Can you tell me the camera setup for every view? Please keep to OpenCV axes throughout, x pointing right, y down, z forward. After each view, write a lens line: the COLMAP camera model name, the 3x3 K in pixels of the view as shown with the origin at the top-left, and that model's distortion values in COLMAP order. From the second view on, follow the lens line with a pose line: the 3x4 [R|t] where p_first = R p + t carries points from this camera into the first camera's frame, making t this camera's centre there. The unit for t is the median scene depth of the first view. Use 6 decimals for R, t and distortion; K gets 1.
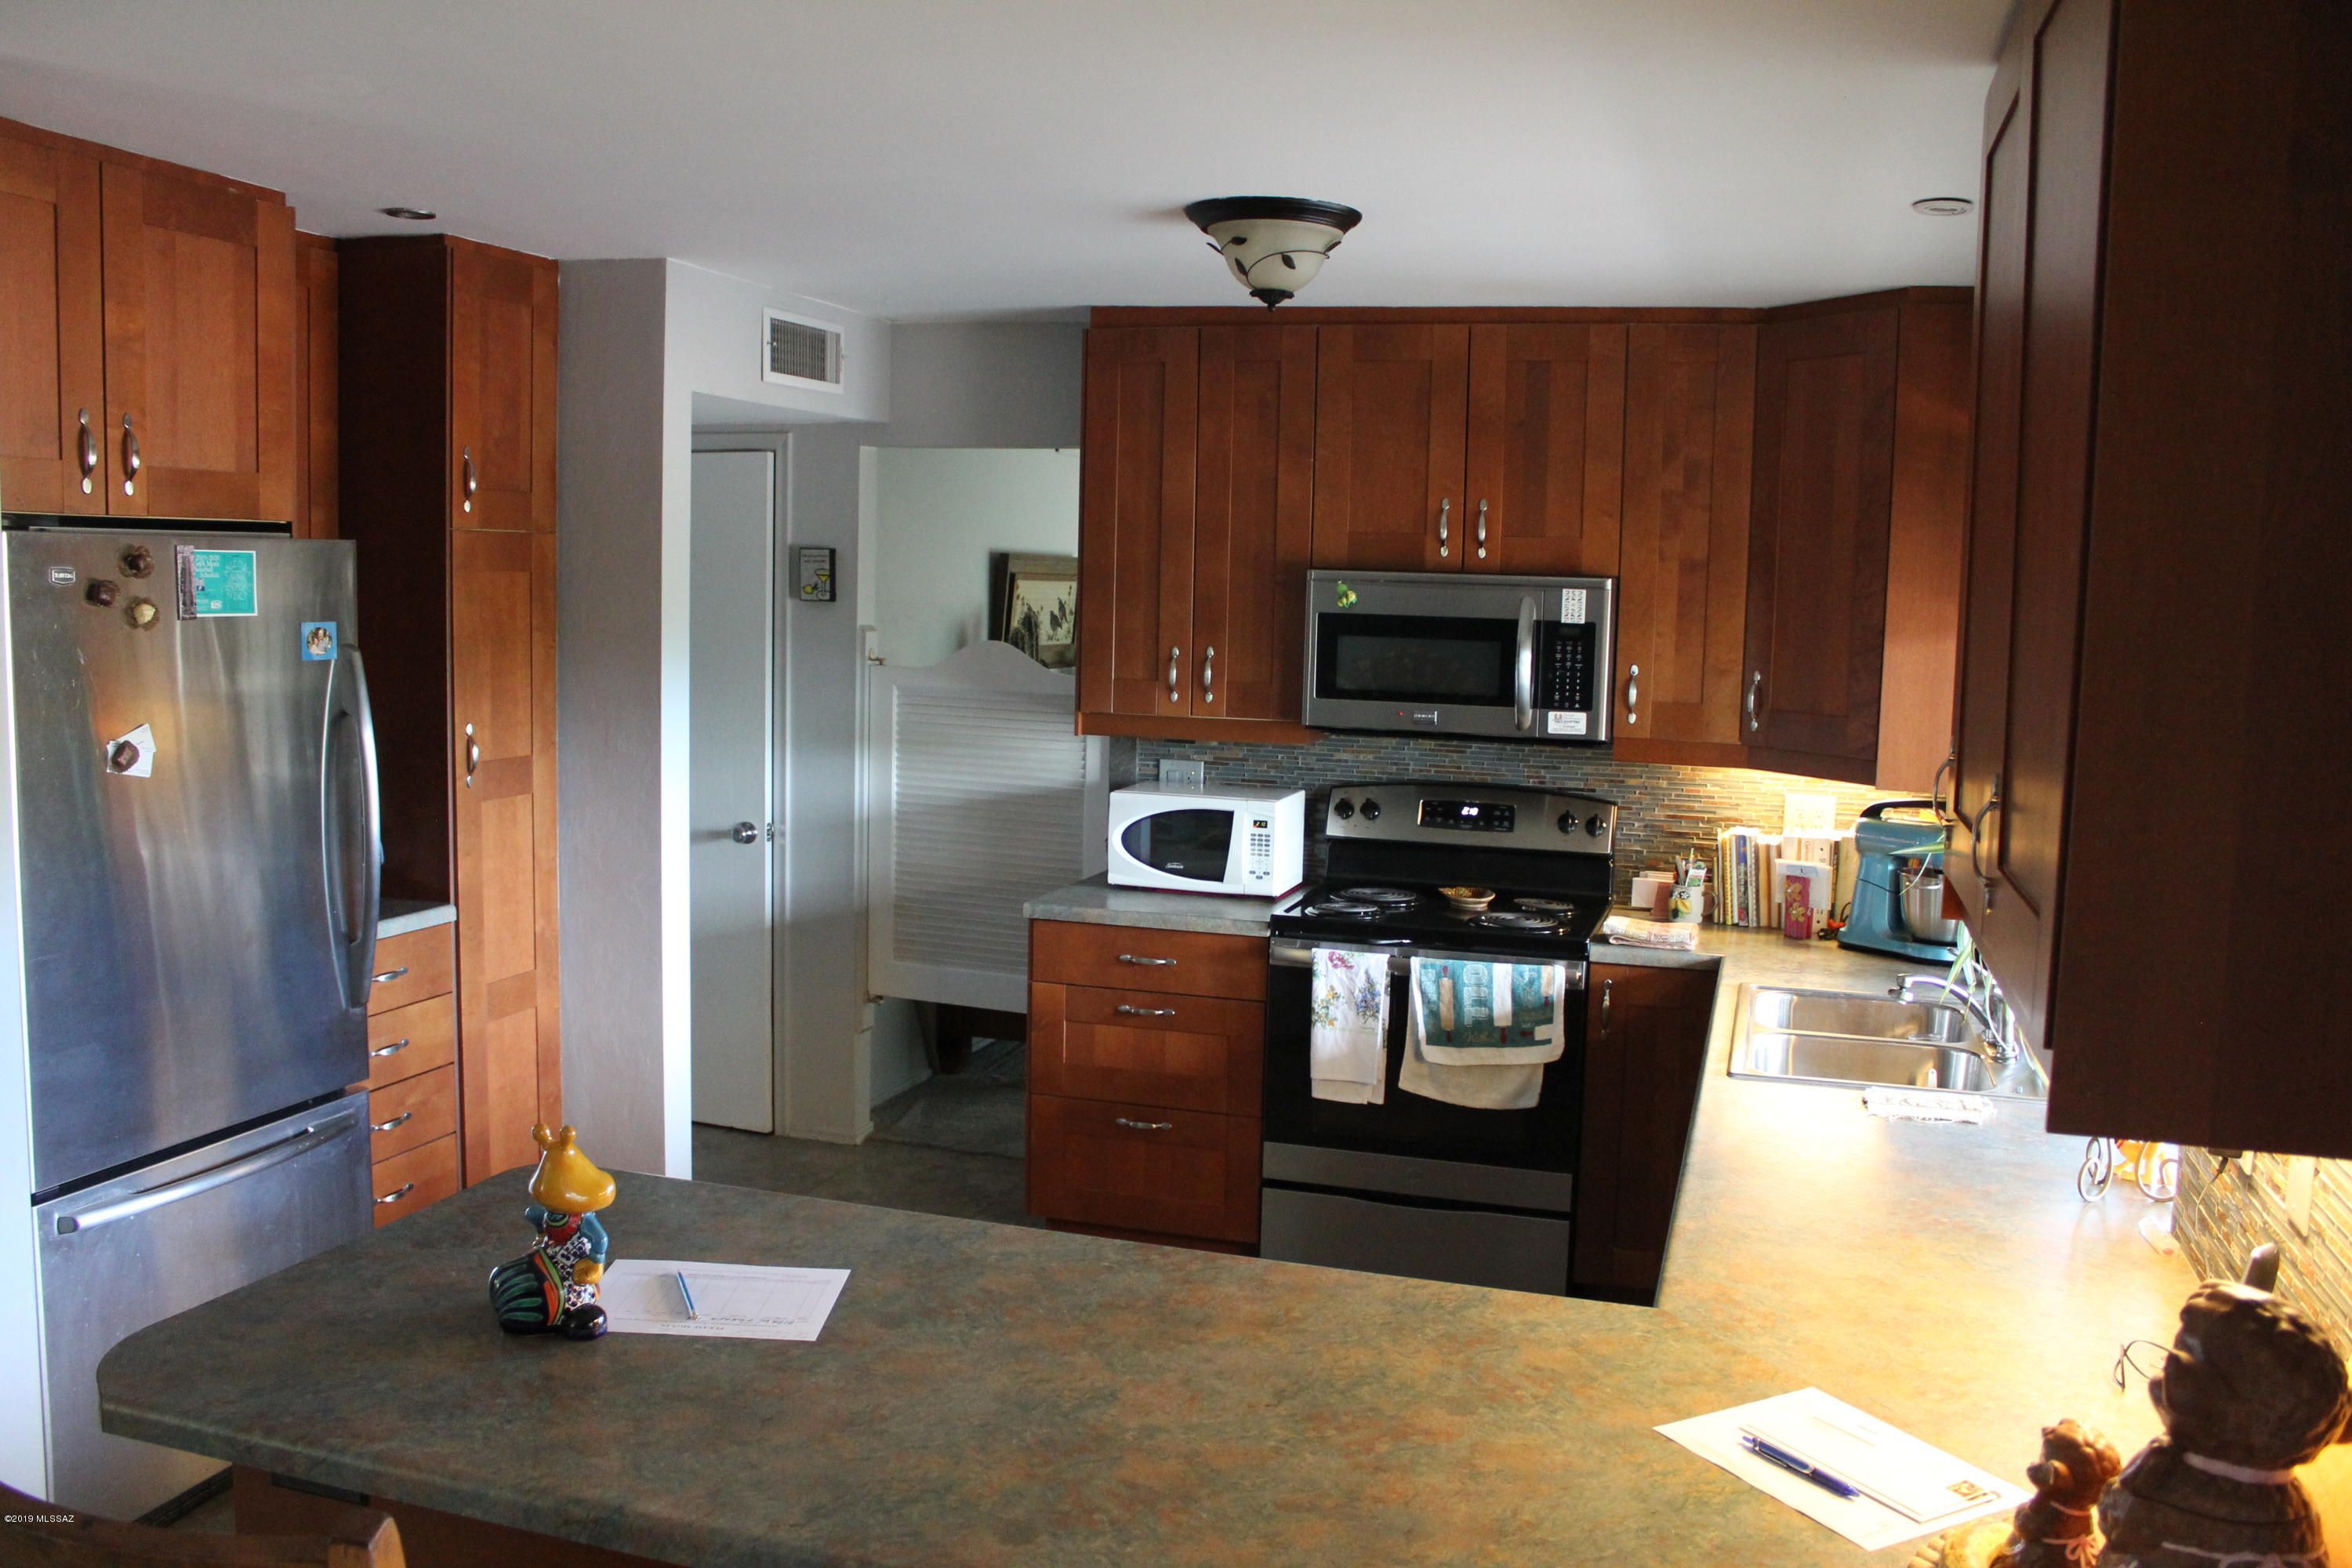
lens RADIAL K [[1962.0, 0, 1167.2], [0, 1962.0, 788.6], [0, 0, 1]] dist [-0.159126, 0.136843]
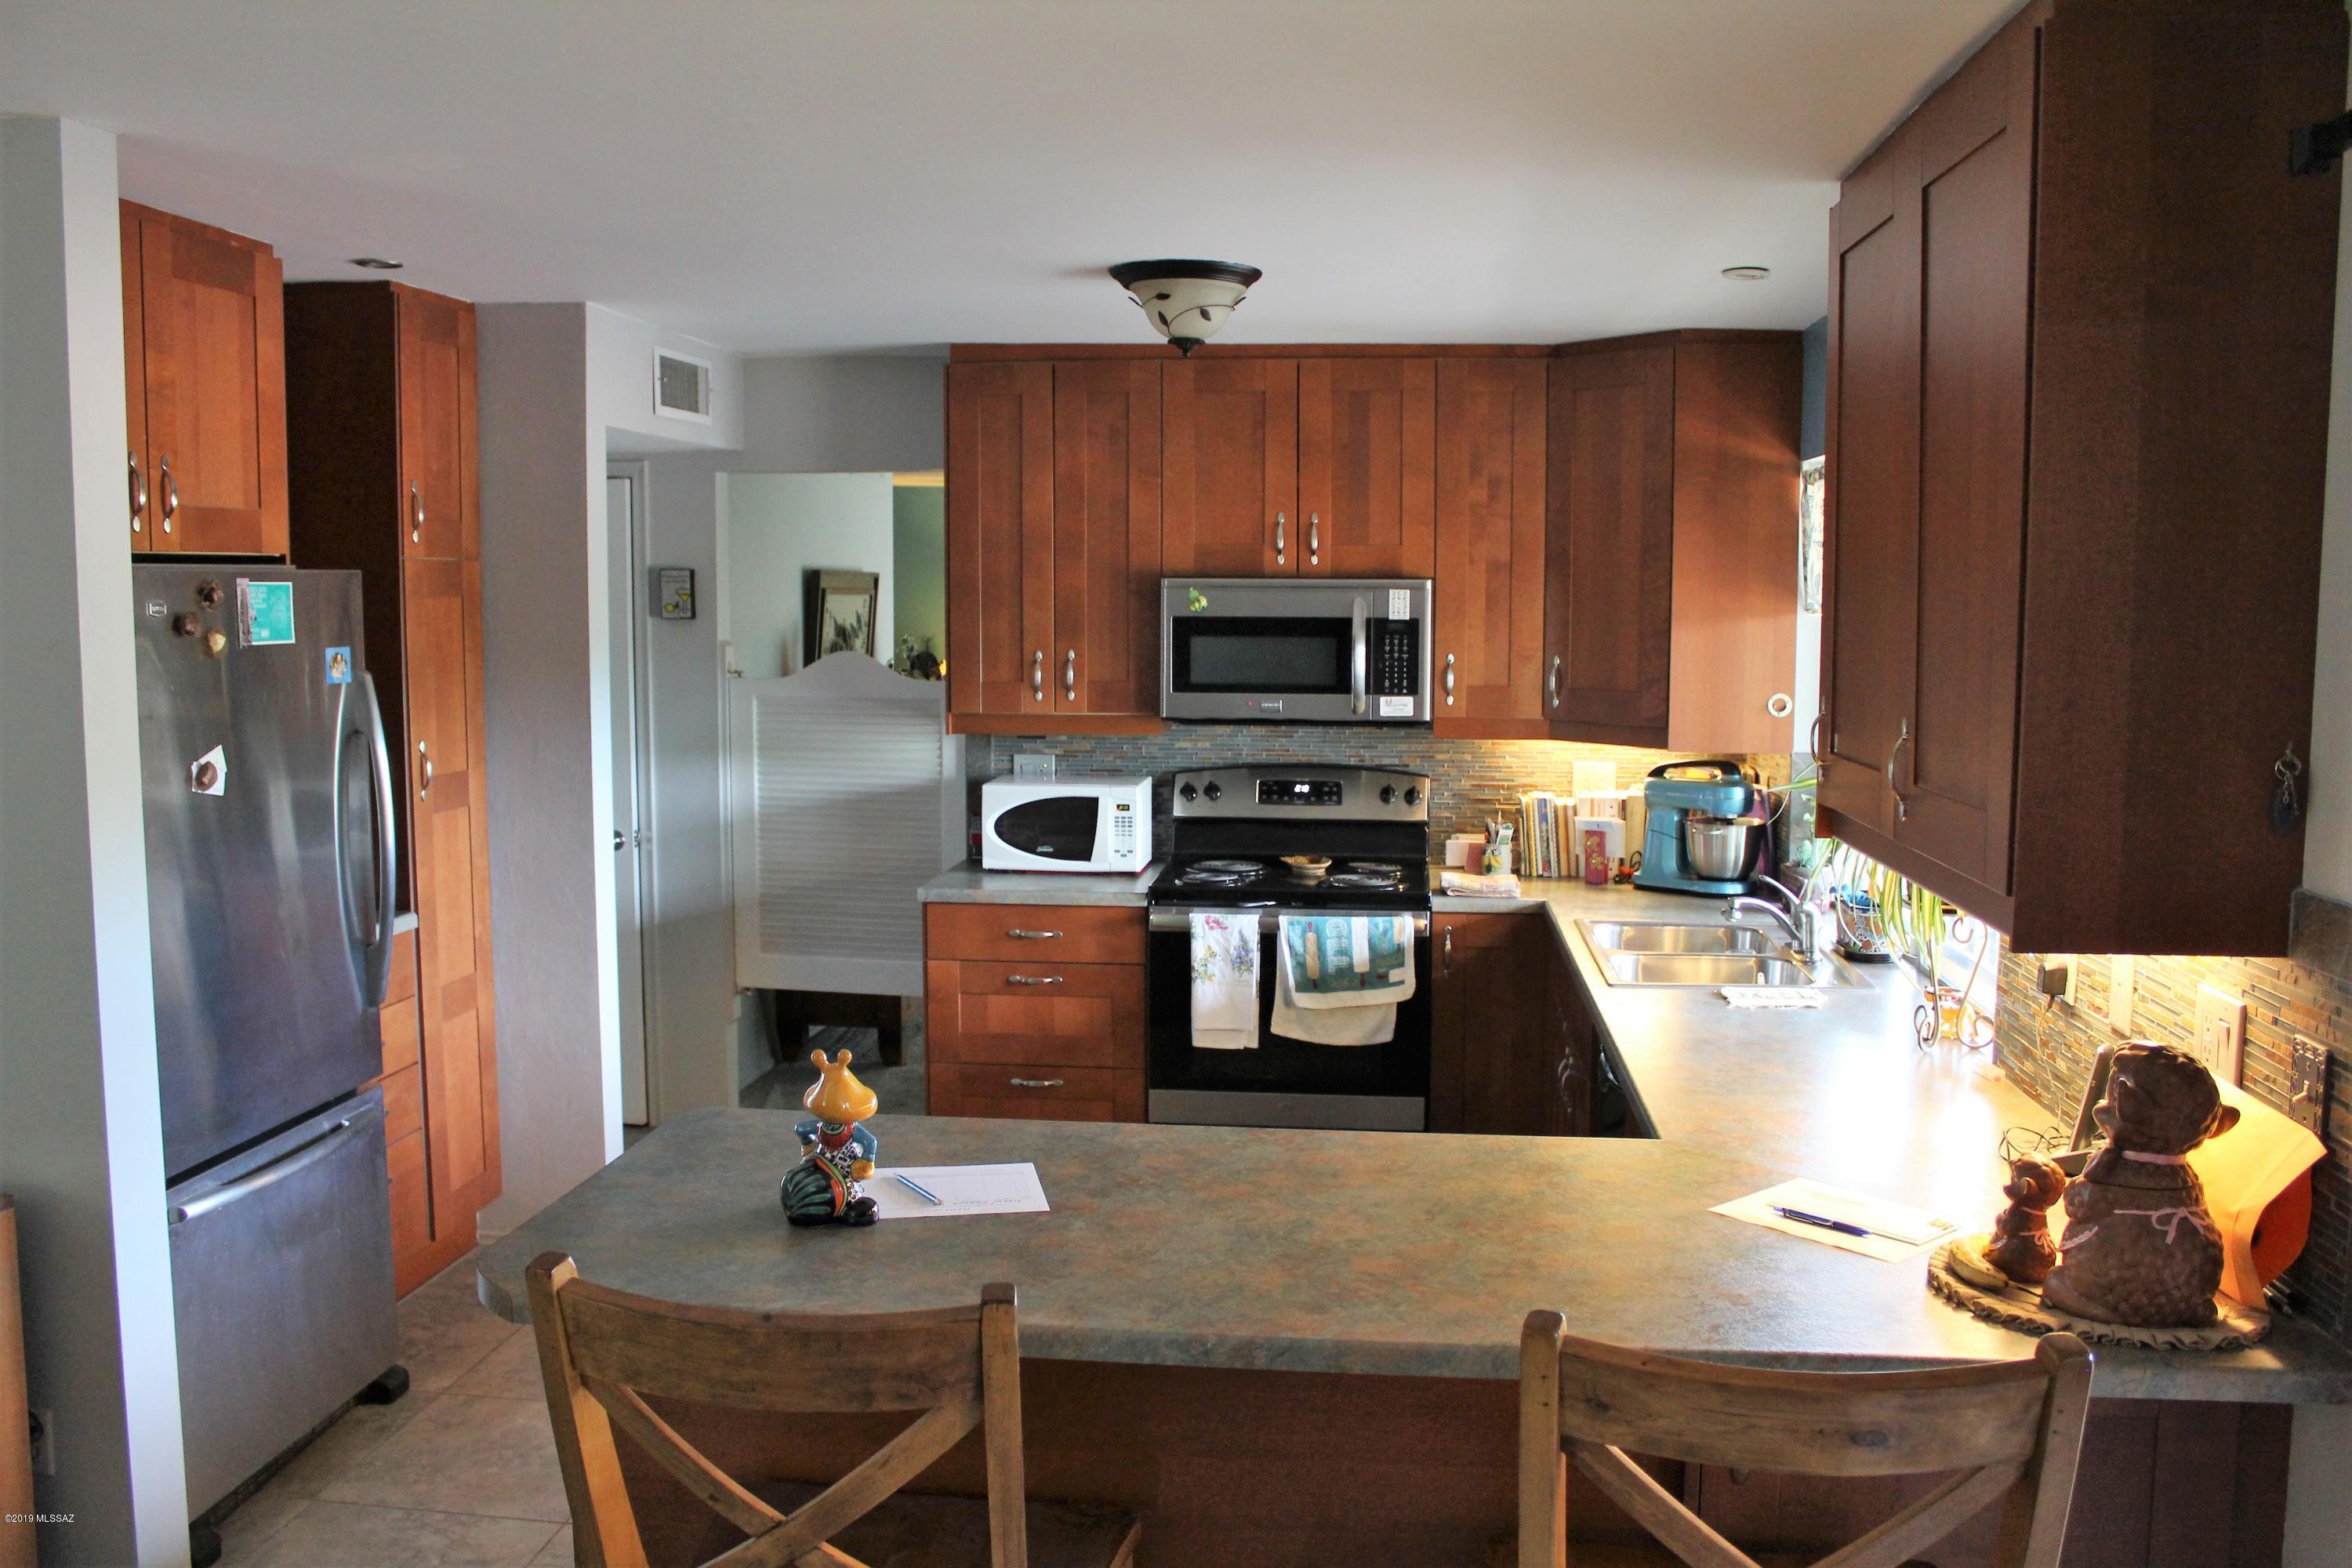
lens RADIAL K [[1962.0, 0, 1173.0], [0, 1962.0, 784.8], [0, 0, 1]] dist [-0.159126, 0.136843]
pose [[0.980864, -0.041410, 0.190240, -0.151487], [0.042360, 0.999102, -0.000928, 0.008261], [-0.190031, 0.008969, 0.981737, -0.110956]]
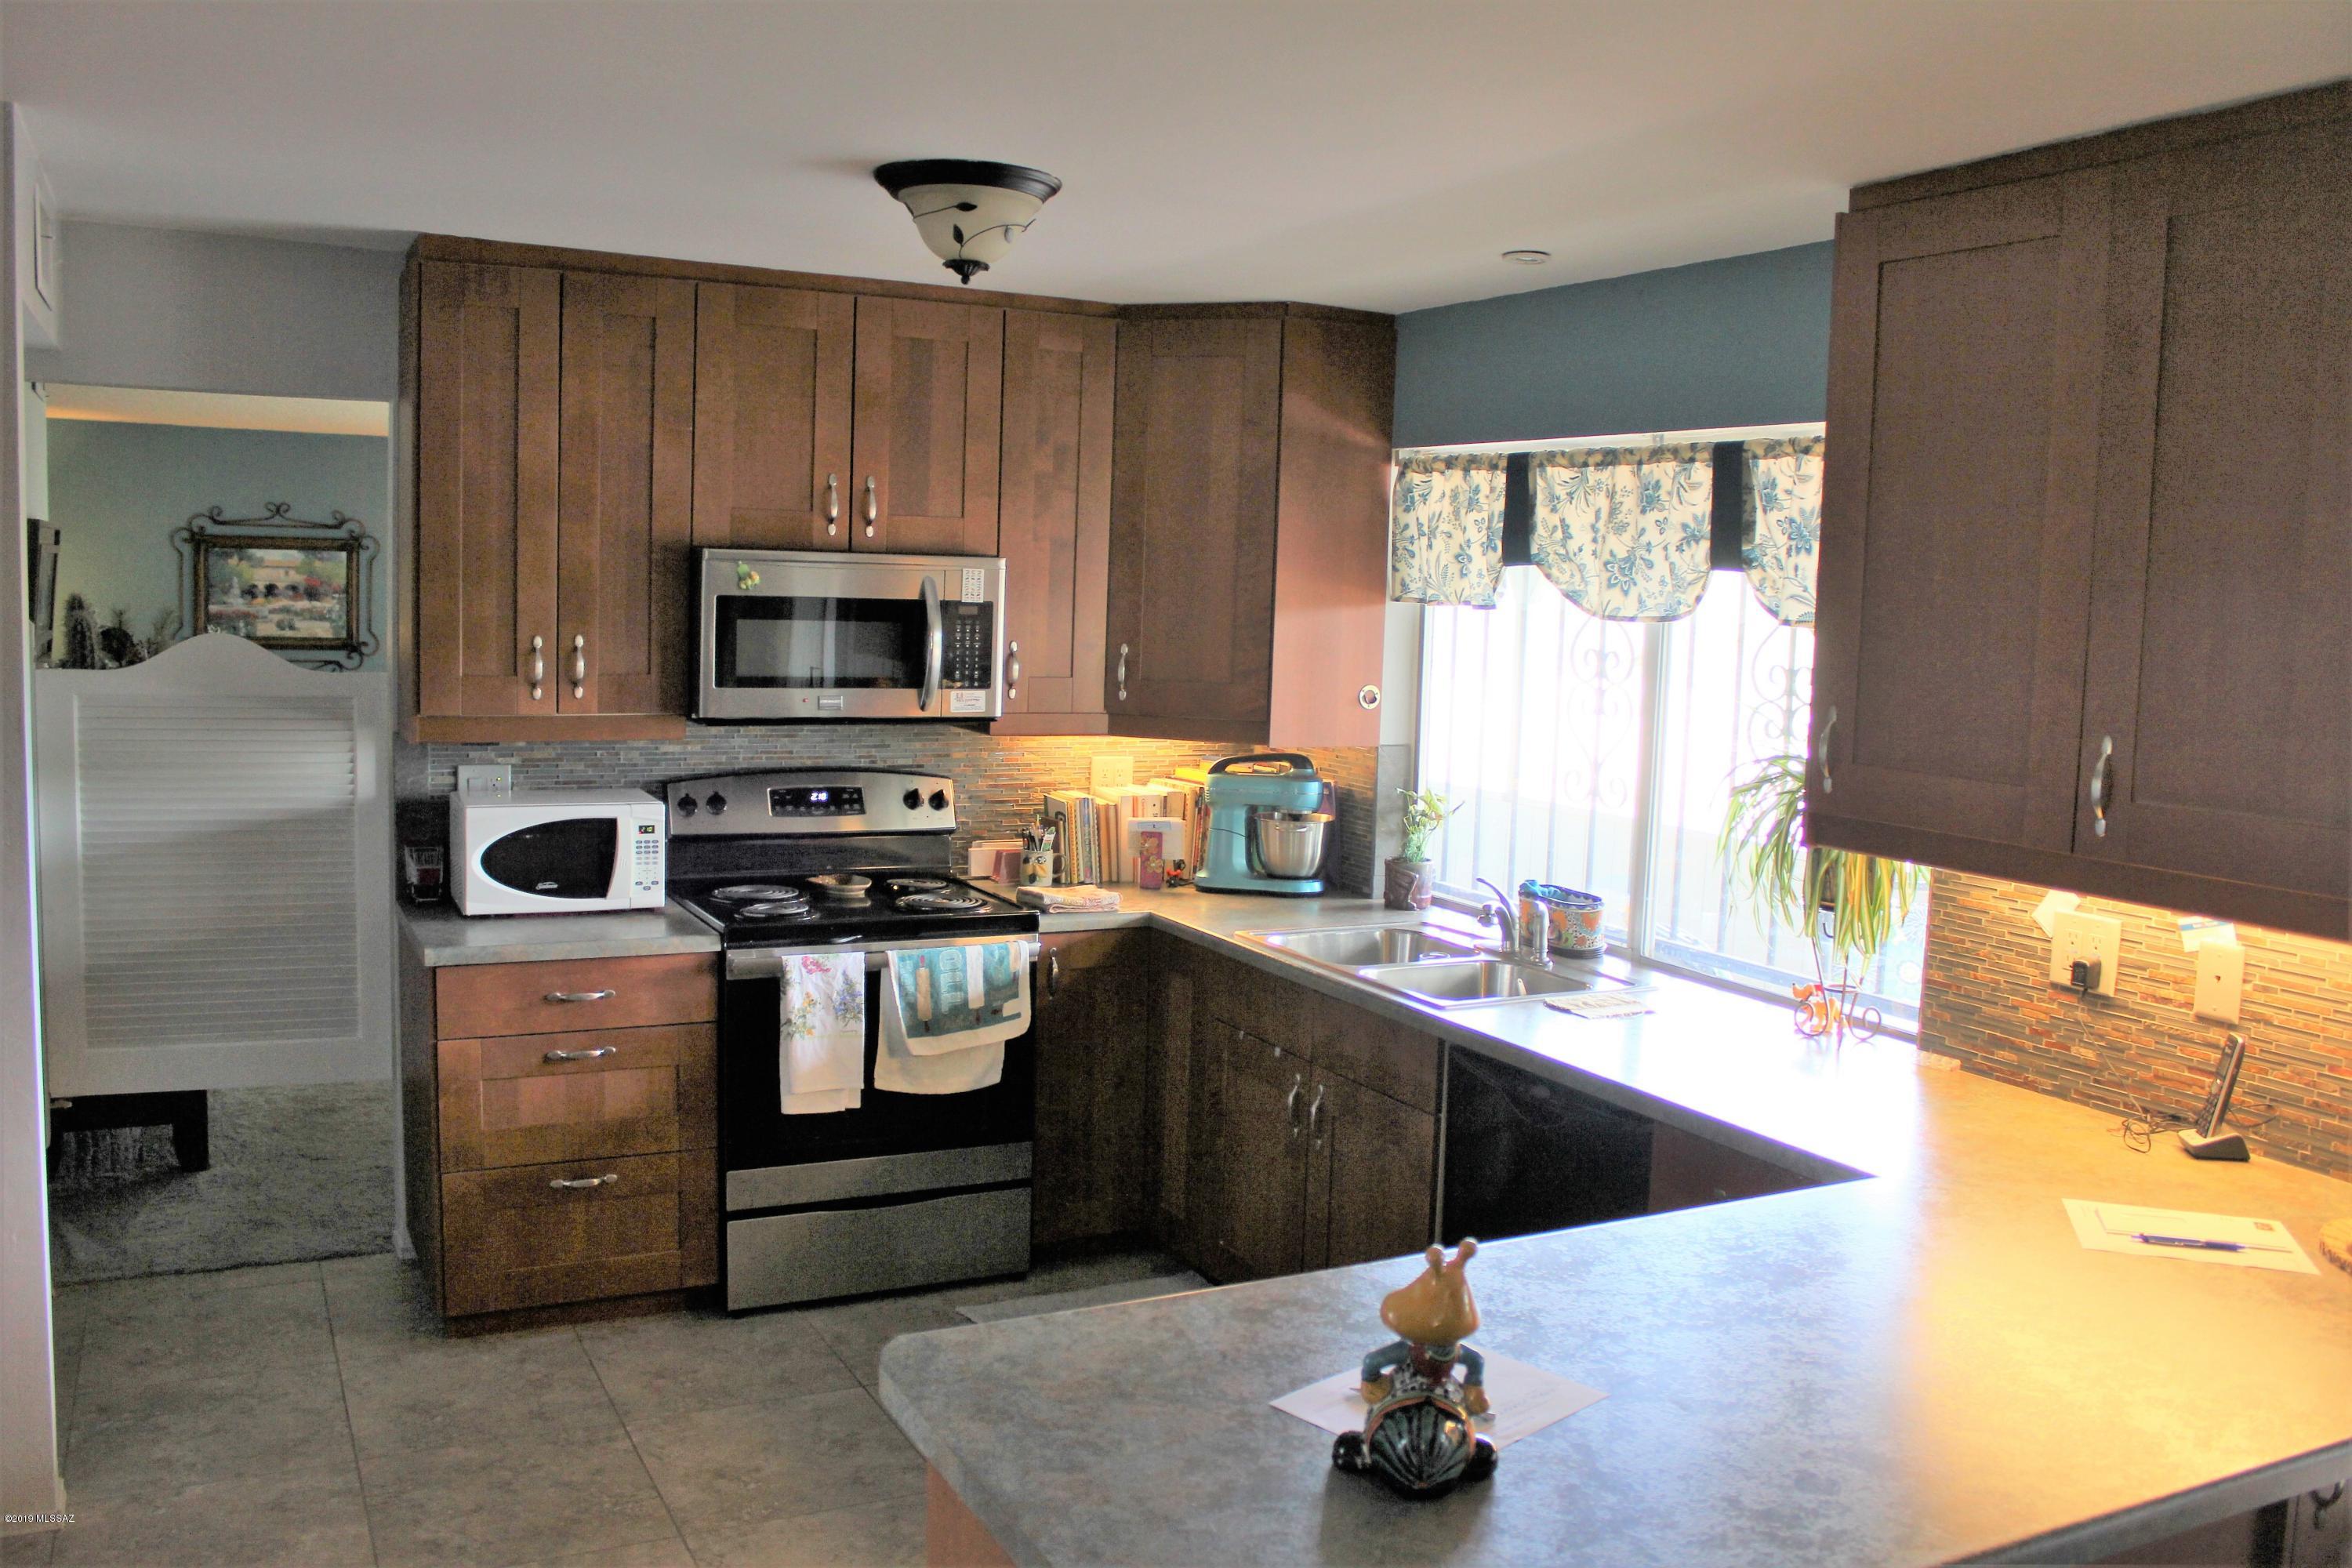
lens RADIAL K [[1962.0, 0, 1164.6], [0, 1962.0, 782.8], [0, 0, 1]] dist [-0.159126, 0.136843]
pose [[0.710958, -0.075752, 0.699142, -0.452762], [0.059202, 0.997099, 0.047832, -0.035660], [-0.700738, 0.007384, 0.713381, 0.214937]]
